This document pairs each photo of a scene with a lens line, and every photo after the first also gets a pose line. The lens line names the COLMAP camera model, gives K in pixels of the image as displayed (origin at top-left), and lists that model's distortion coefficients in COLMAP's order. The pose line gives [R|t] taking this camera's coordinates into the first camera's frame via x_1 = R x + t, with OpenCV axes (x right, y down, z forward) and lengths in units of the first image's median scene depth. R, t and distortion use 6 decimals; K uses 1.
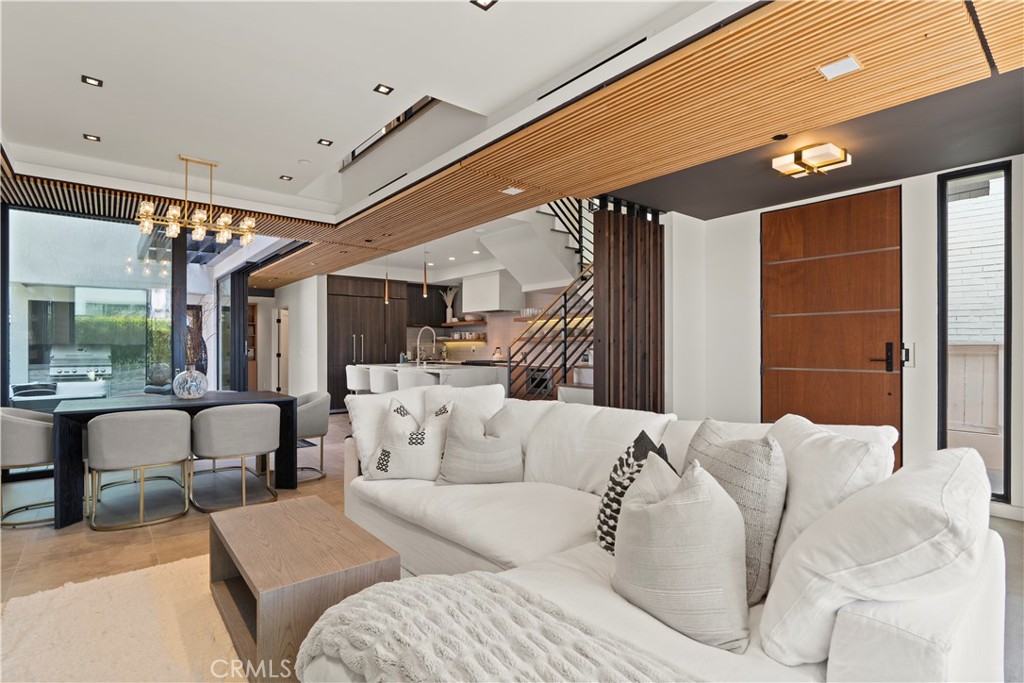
lens RADIAL K [[502.5, 0, 518.3], [0, 502.5, 348.5], [0, 0, 1]] dist [0.020096, 0.000379]
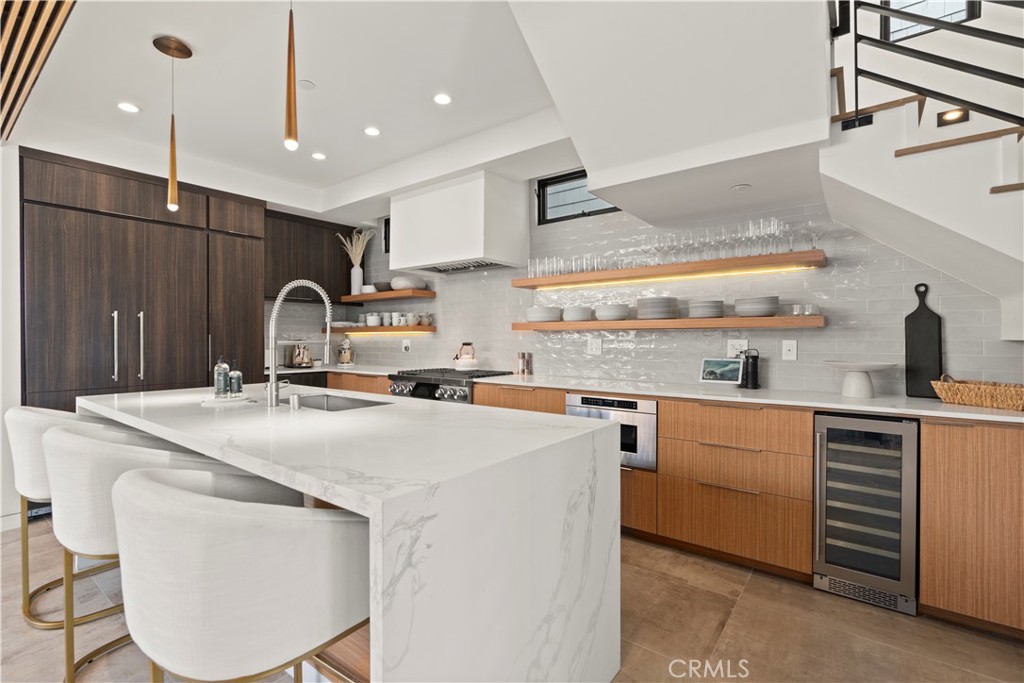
lens RADIAL K [[463.1, 0, 511.2], [0, 463.1, 340.6], [0, 0, 1]] dist [-0.003359, 0.000036]
pose [[0.977635, 0.002606, 0.210291, -0.085317], [-0.002557, 0.999997, -0.000506, -0.004126], [-0.210292, -0.000044, 0.977639, 0.517739]]
